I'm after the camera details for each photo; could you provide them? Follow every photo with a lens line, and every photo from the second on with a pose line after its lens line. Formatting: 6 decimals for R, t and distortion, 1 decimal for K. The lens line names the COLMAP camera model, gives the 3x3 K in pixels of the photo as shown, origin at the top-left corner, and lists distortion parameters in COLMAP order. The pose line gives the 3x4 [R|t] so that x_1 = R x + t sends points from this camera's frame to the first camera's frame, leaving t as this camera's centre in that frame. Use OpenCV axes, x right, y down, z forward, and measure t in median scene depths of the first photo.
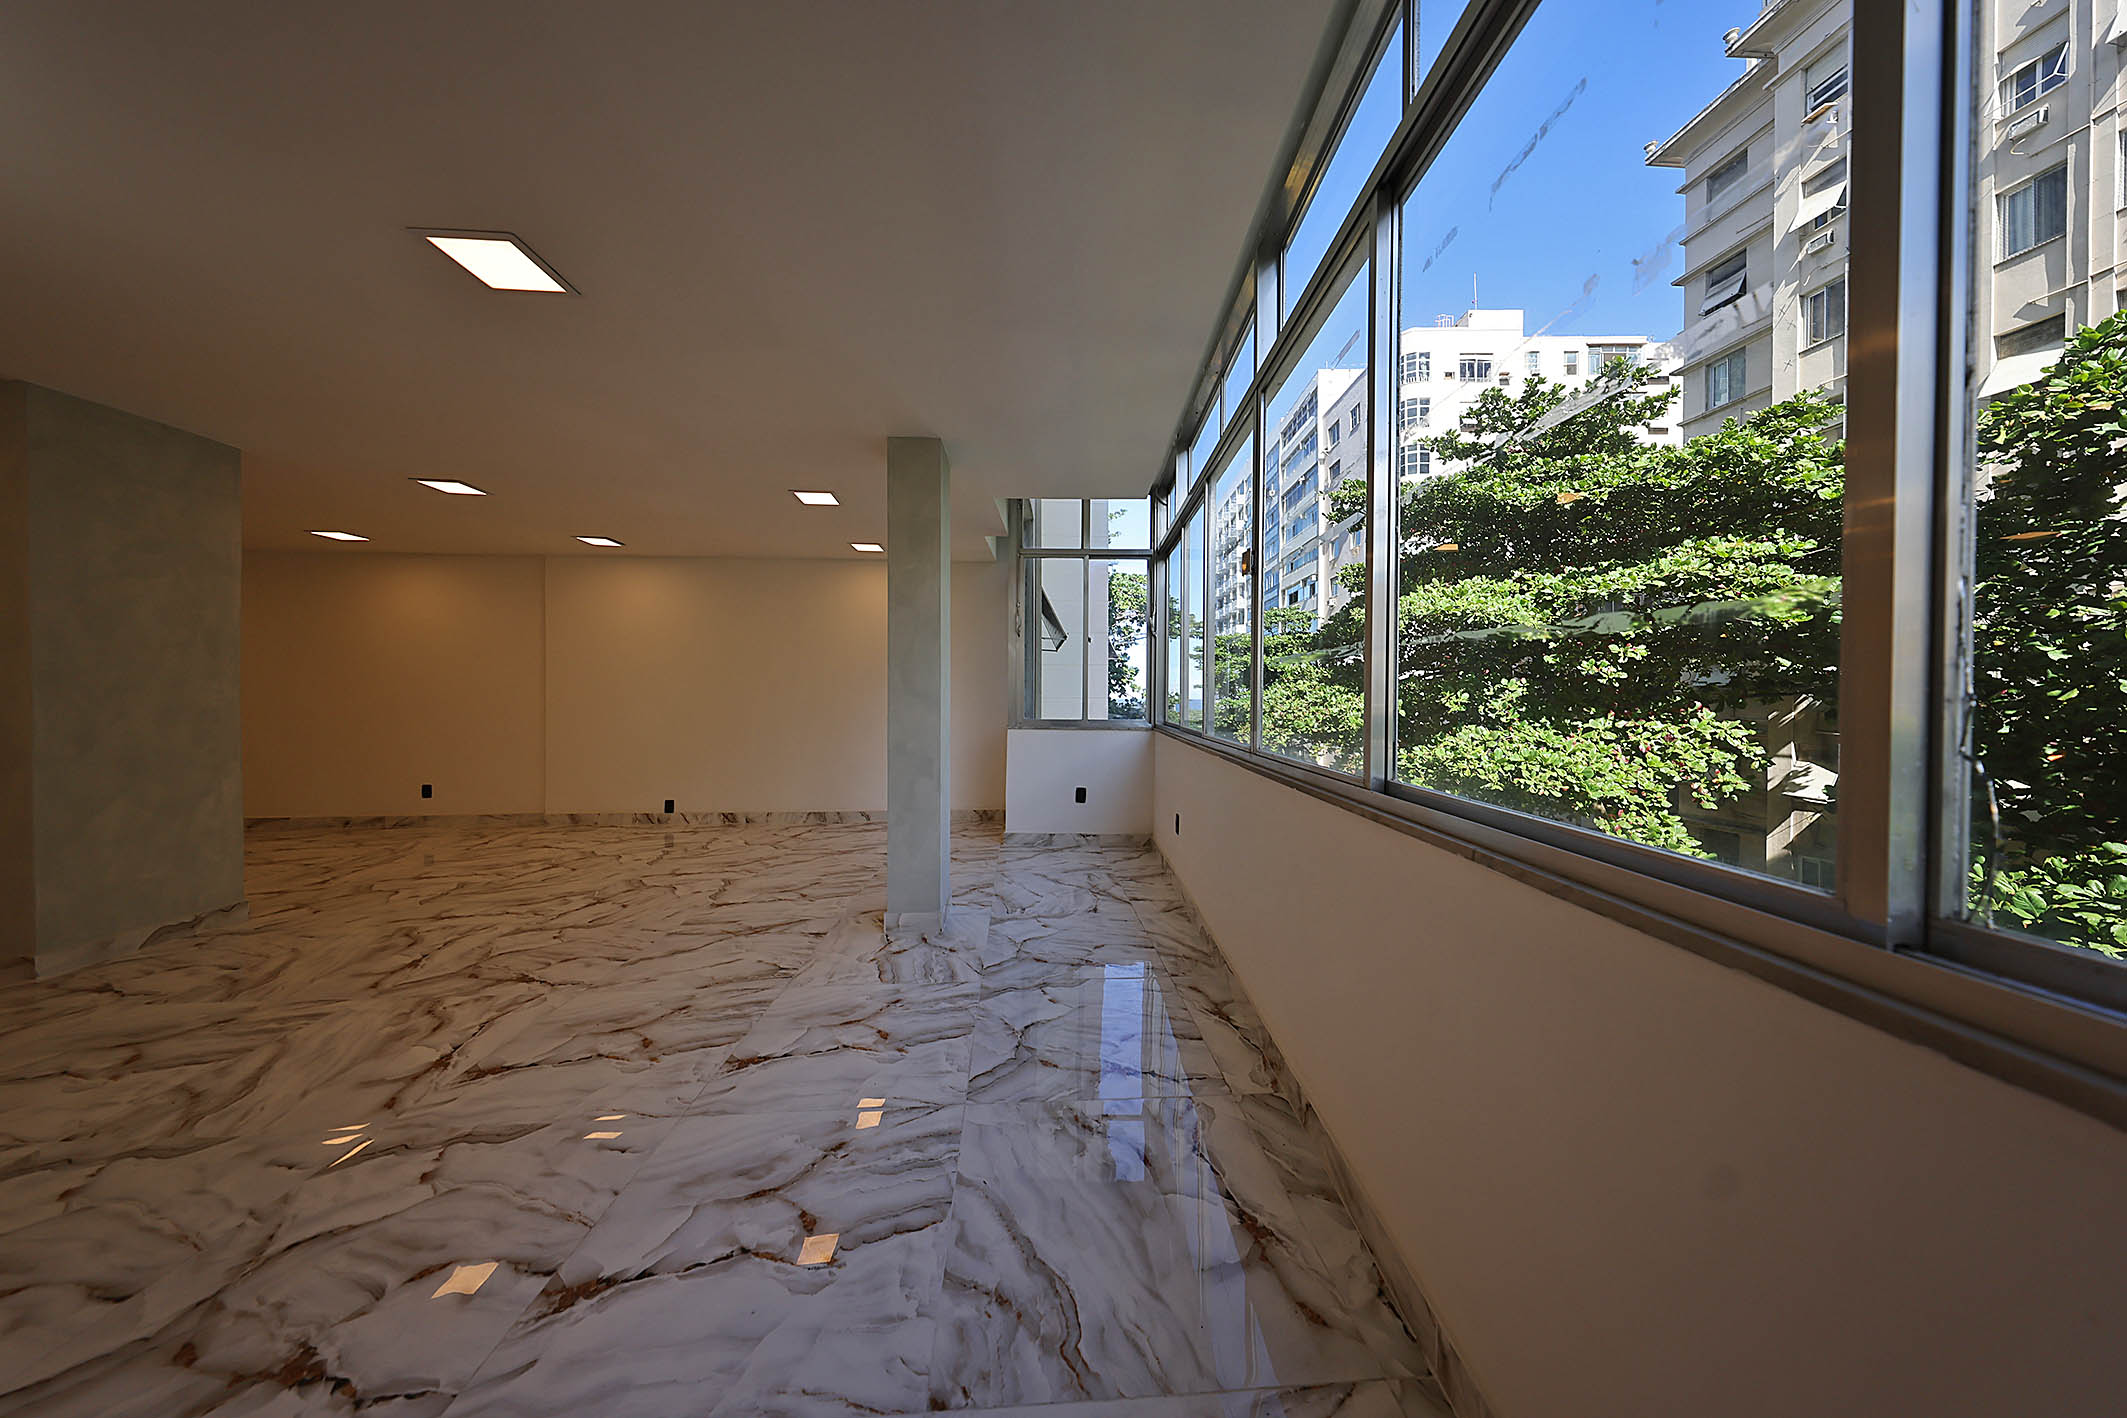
lens RADIAL K [[643.3, 0, 1063.5], [0, 643.3, 709.0], [0, 0, 1]] dist [-0.000945, 0.001650]
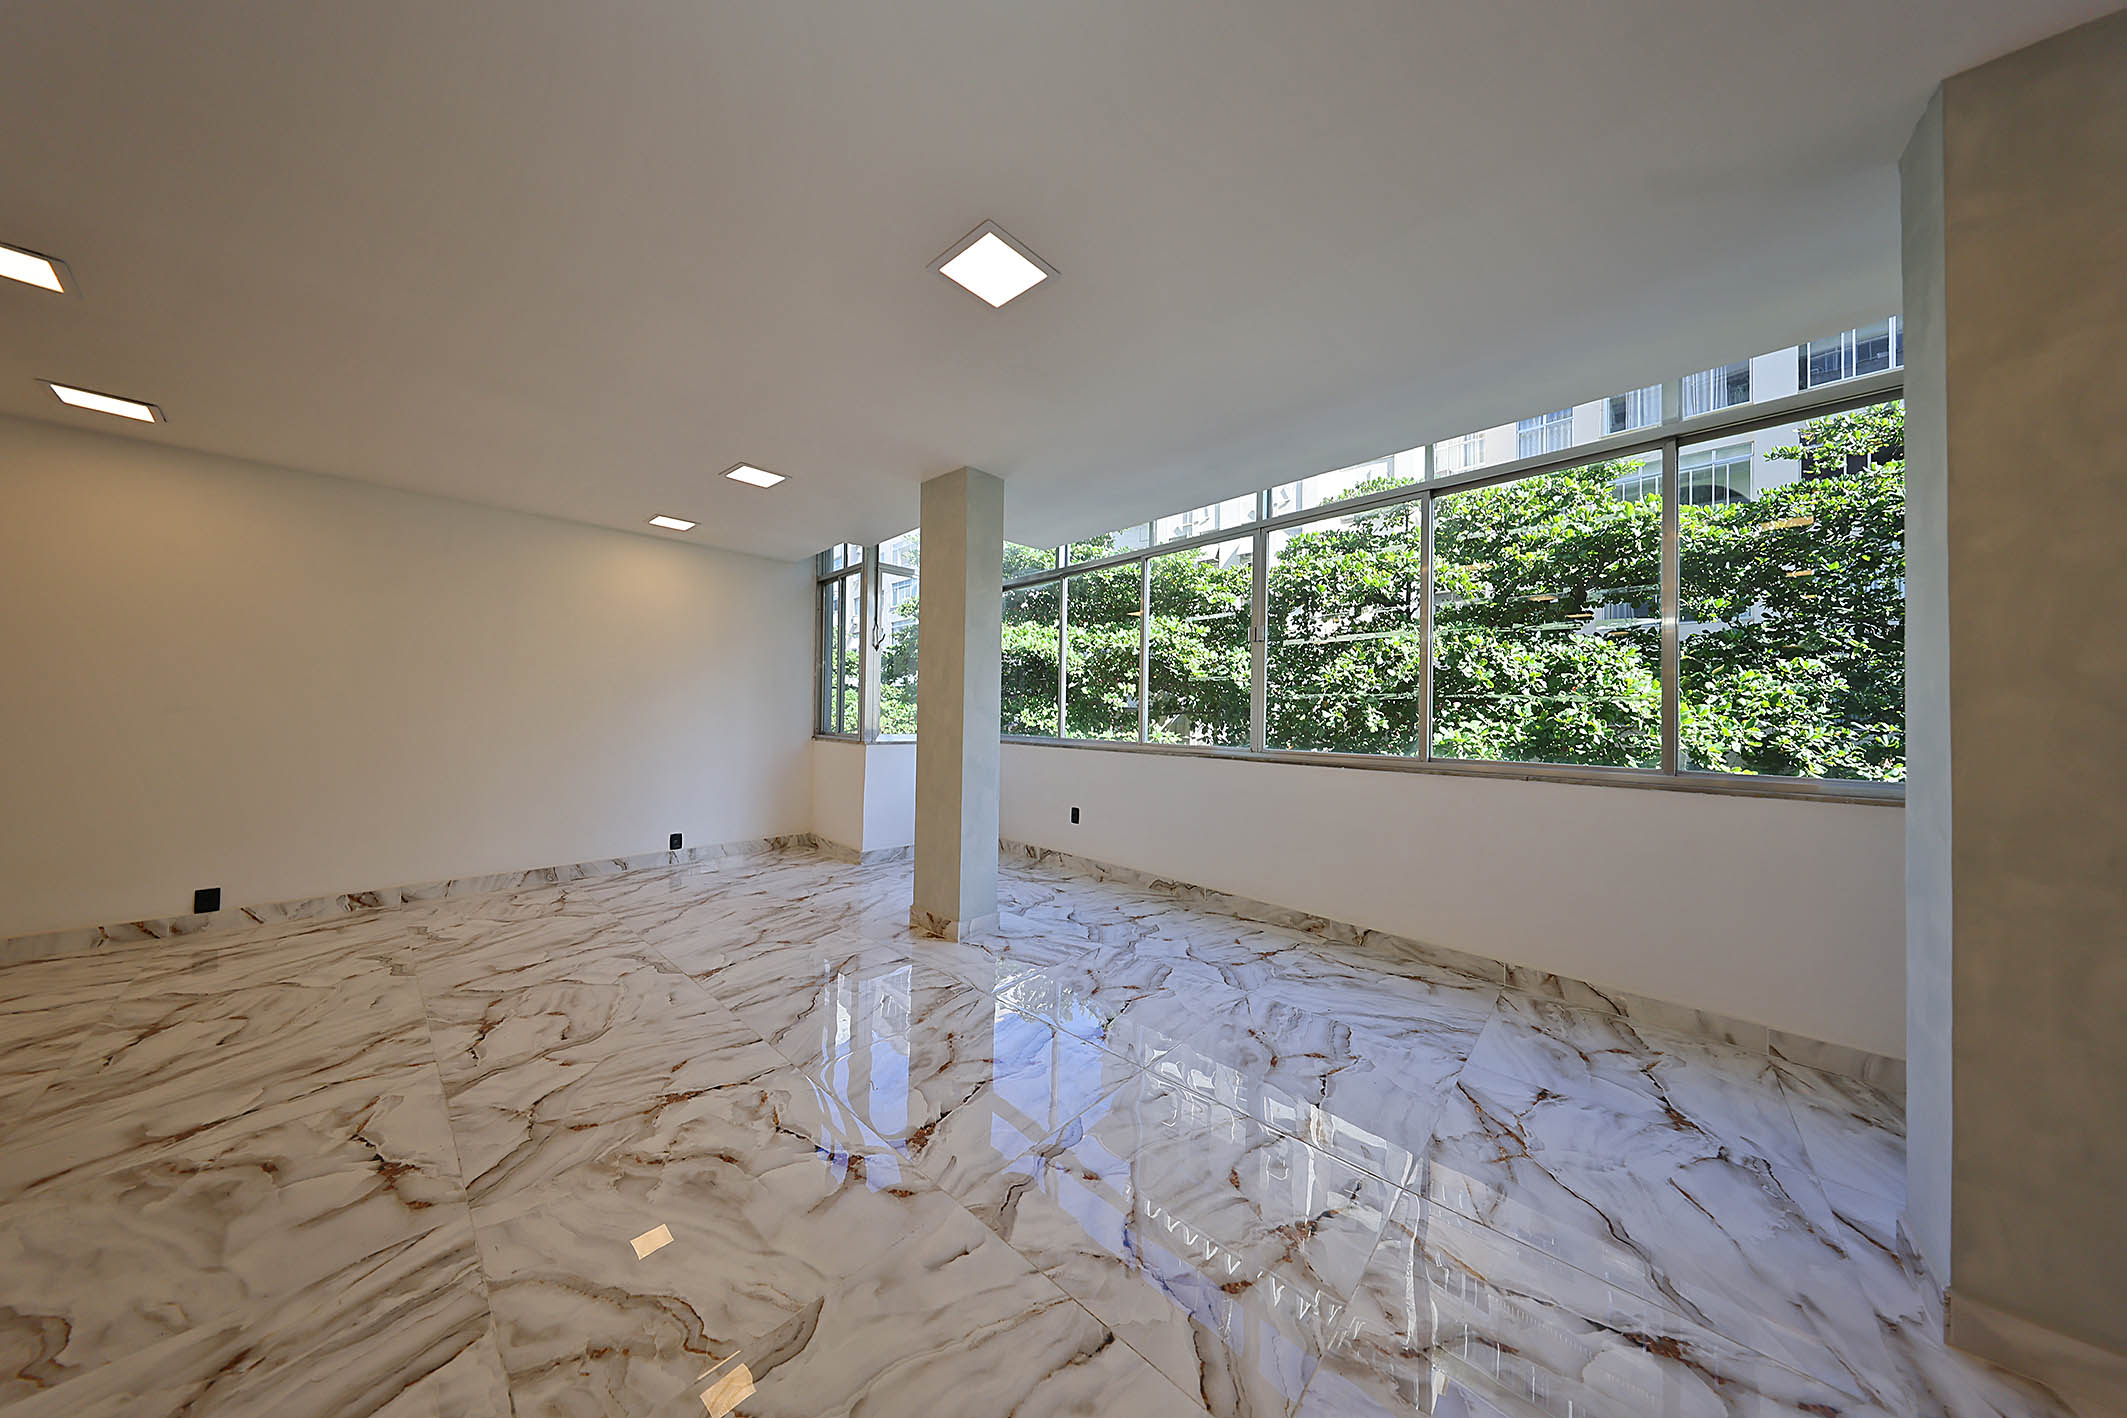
lens RADIAL K [[643.3, 0, 1063.5], [0, 643.3, 709.0], [0, 0, 1]] dist [-0.000945, 0.001650]
pose [[0.707433, 0.016965, 0.706577, -0.945183], [0.000558, 0.999698, -0.024561, 0.000416], [-0.706780, 0.017769, 0.707210, 0.155998]]
